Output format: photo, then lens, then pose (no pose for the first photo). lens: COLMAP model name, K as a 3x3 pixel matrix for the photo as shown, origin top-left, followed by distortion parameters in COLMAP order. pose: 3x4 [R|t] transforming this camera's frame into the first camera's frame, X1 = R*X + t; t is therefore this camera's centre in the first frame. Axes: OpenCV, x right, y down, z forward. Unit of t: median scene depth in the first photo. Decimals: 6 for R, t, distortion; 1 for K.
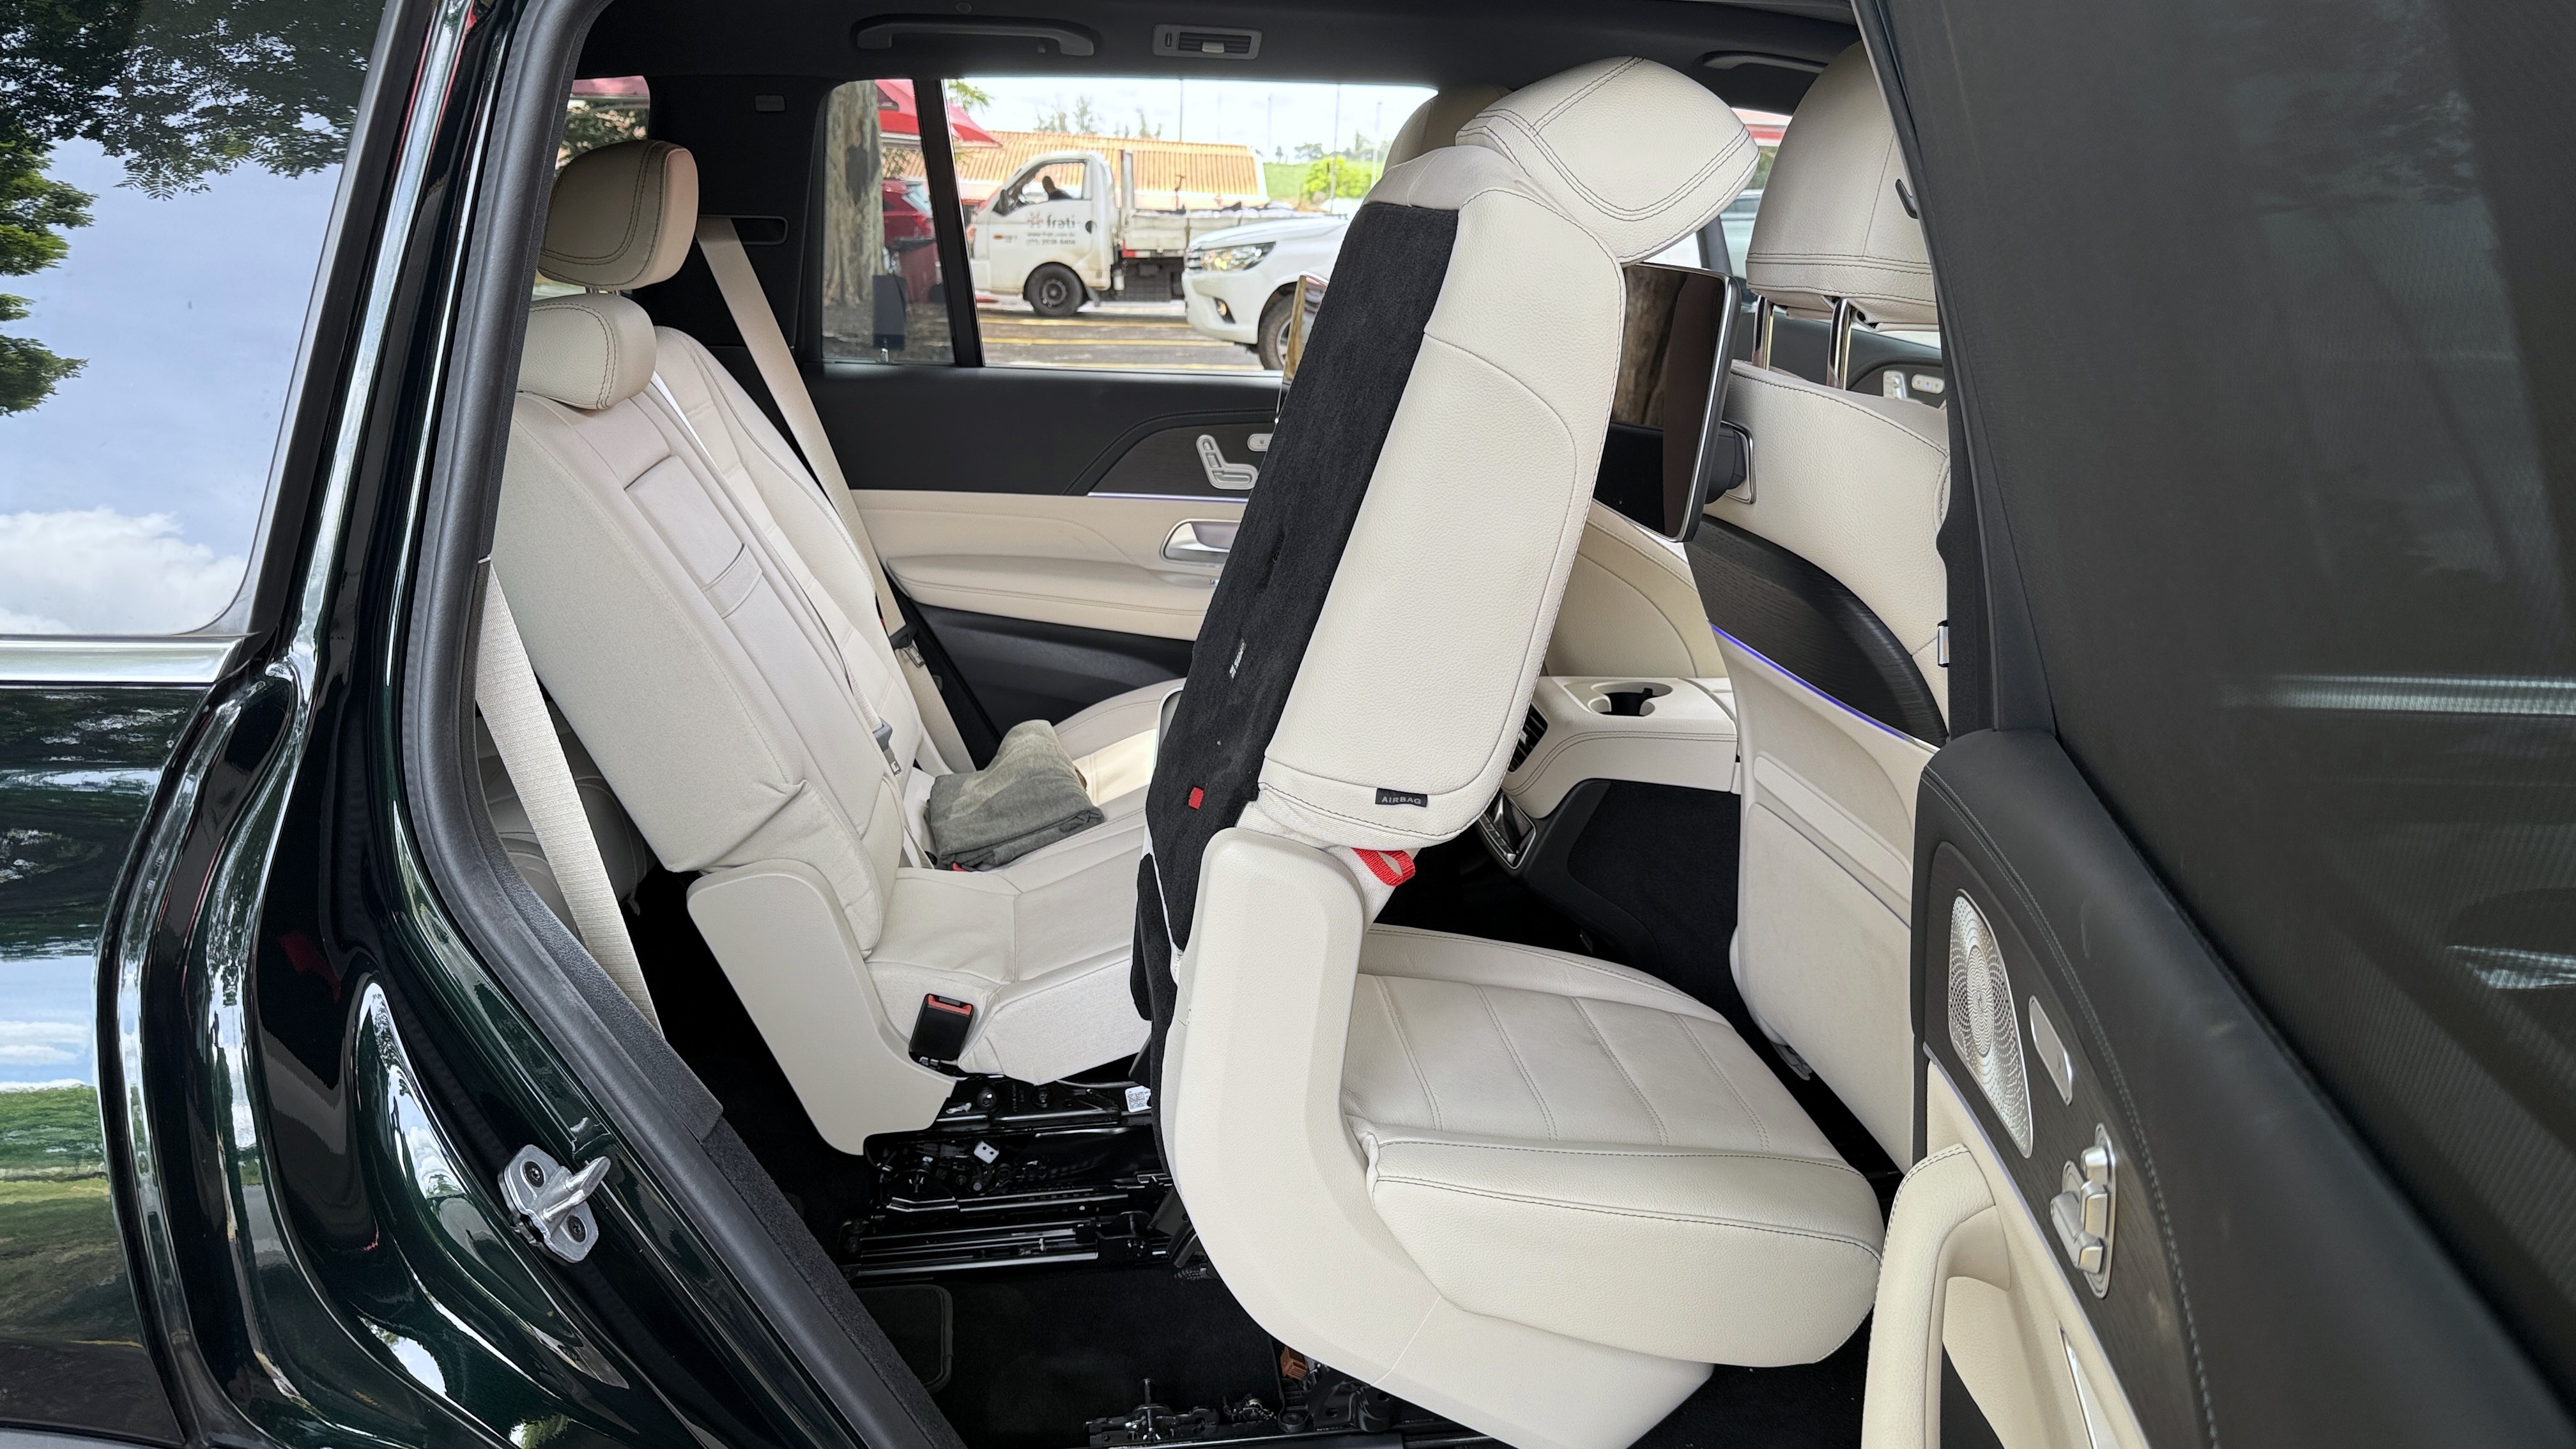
lens RADIAL K [[1807.7, 0, 1288.0], [0, 1807.7, 724.5], [0, 0, 1]] dist [0.186495, -0.458477]
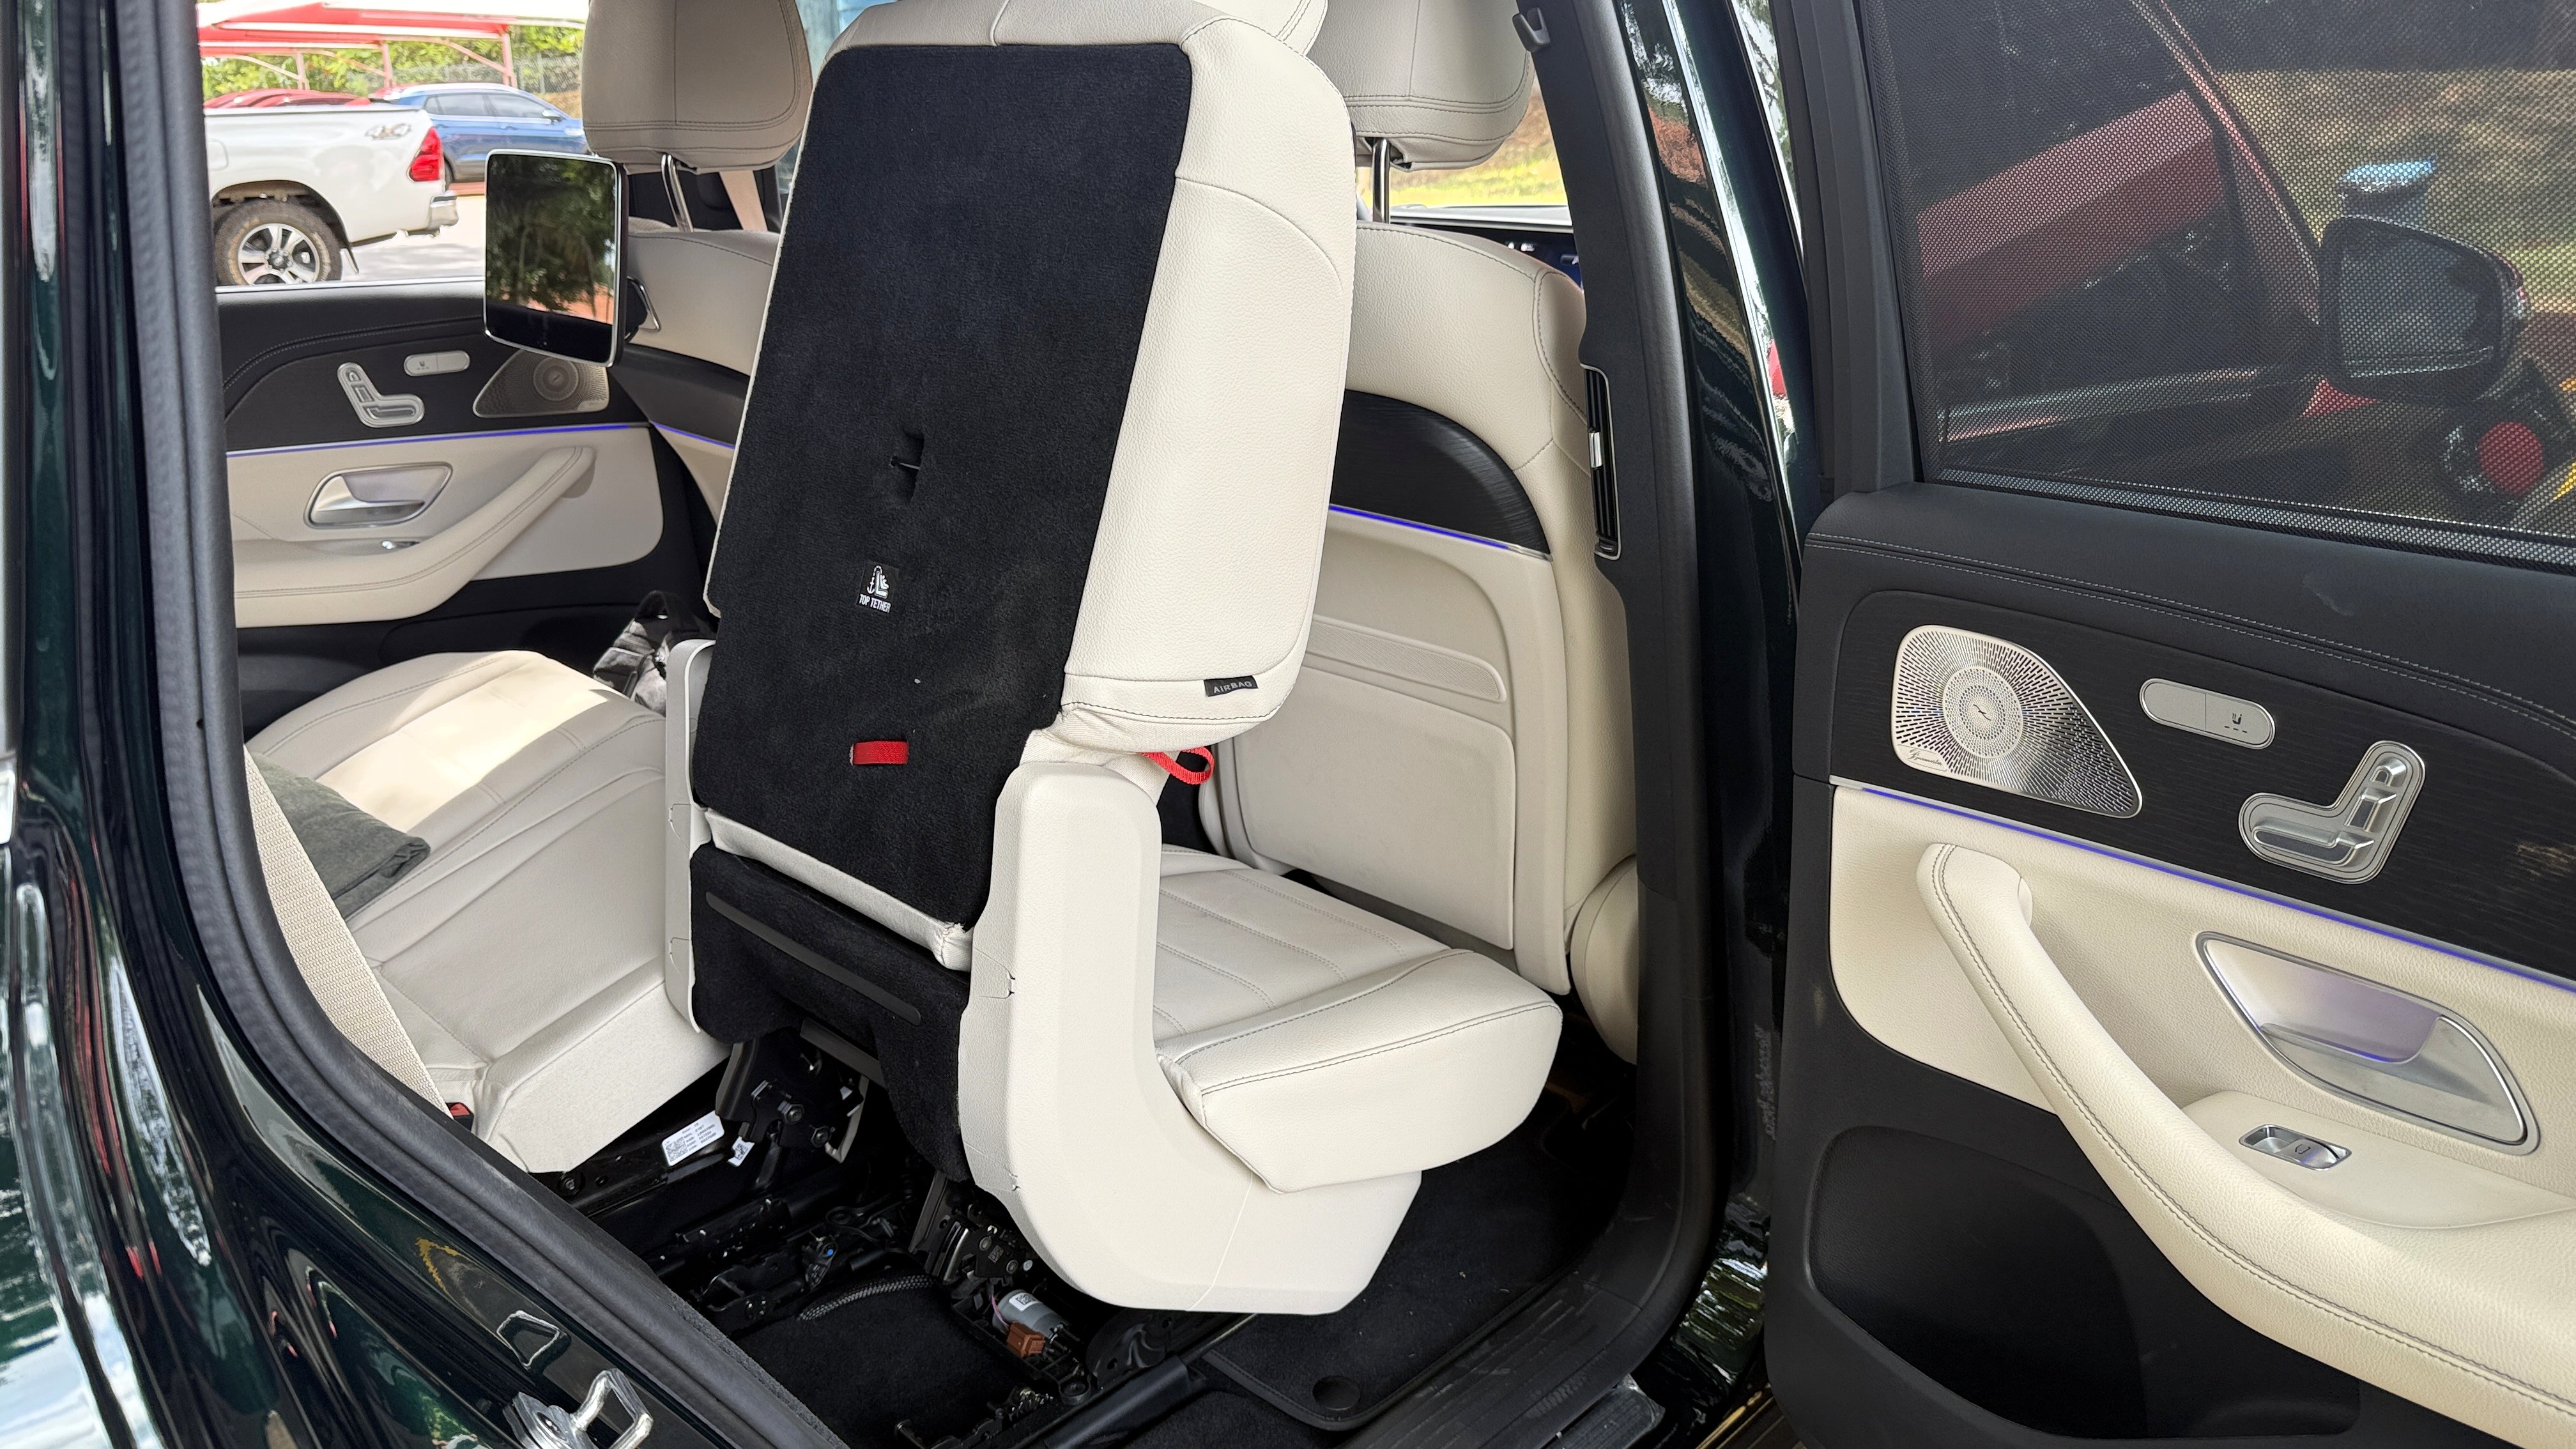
lens RADIAL K [[1807.7, 0, 1288.0], [0, 1807.7, 724.5], [0, 0, 1]] dist [0.186495, -0.458477]
pose [[0.782258, -0.213412, 0.585258, -0.417695], [0.184003, 0.976726, 0.110220, -0.032968], [-0.595159, 0.021469, 0.803321, 0.206934]]
